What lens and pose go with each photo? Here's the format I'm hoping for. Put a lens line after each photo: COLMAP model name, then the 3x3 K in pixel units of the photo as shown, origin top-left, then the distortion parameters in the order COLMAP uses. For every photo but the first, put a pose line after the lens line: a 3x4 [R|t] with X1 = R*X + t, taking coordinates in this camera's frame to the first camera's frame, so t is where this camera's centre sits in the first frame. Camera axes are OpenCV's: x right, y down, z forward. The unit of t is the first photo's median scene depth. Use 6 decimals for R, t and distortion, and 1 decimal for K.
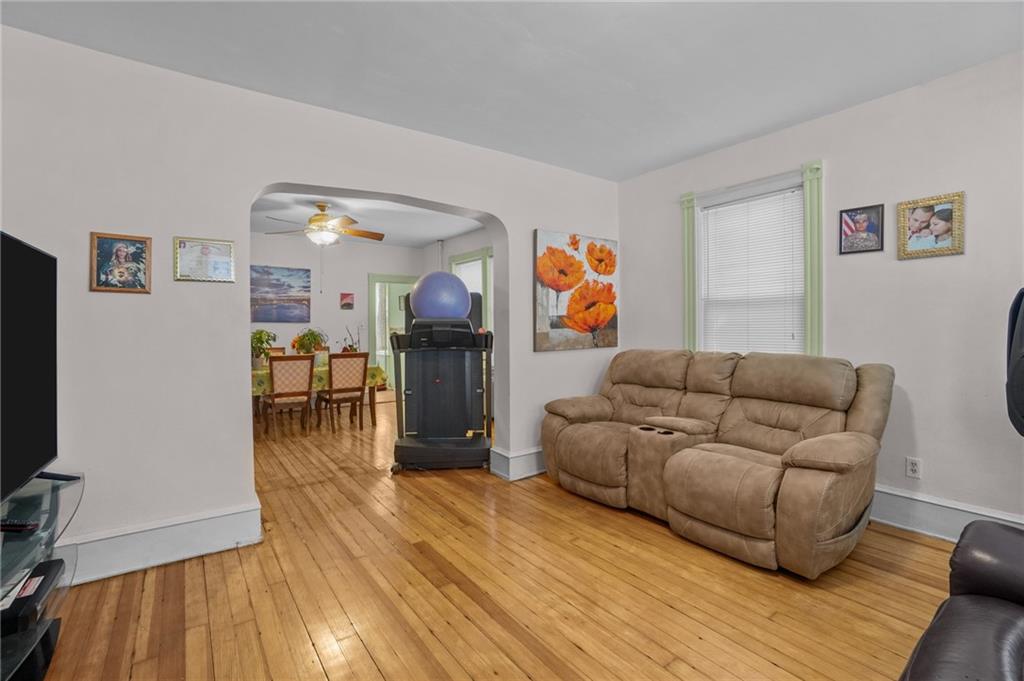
lens RADIAL K [[455.6, 0, 513.5], [0, 455.6, 334.4], [0, 0, 1]] dist [-0.000563, 0.002087]
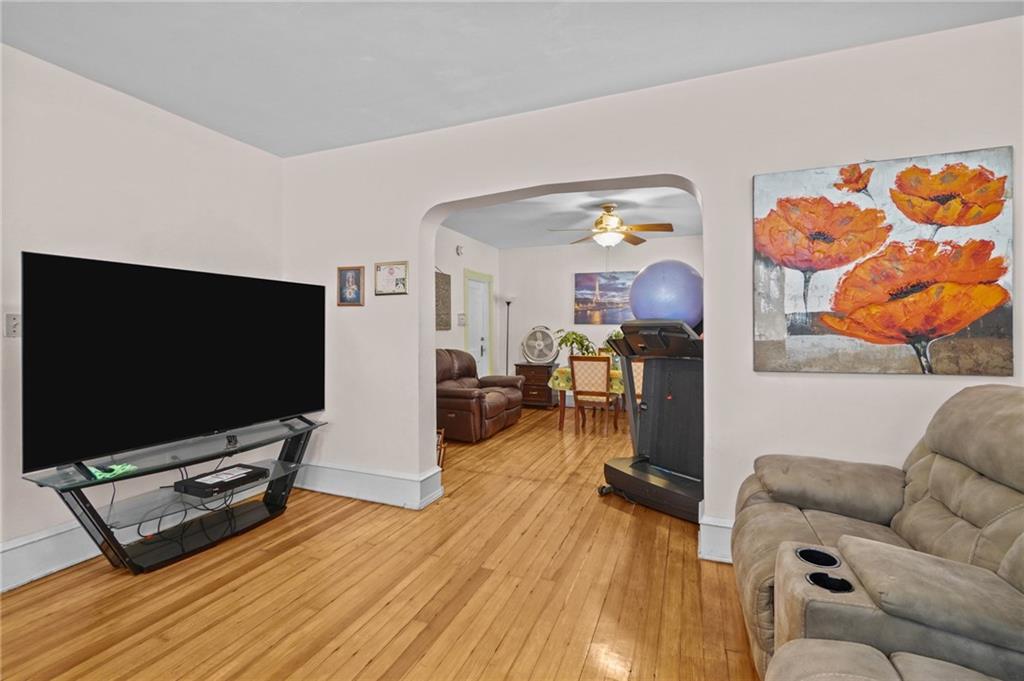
lens RADIAL K [[455.6, 0, 513.7], [0, 455.6, 337.8], [0, 0, 1]] dist [-0.000563, 0.002087]
pose [[0.548063, 0.021282, -0.836166, 0.371422], [-0.016602, 0.999756, 0.014564, -0.010977], [0.836272, 0.005900, 0.548283, 0.357973]]
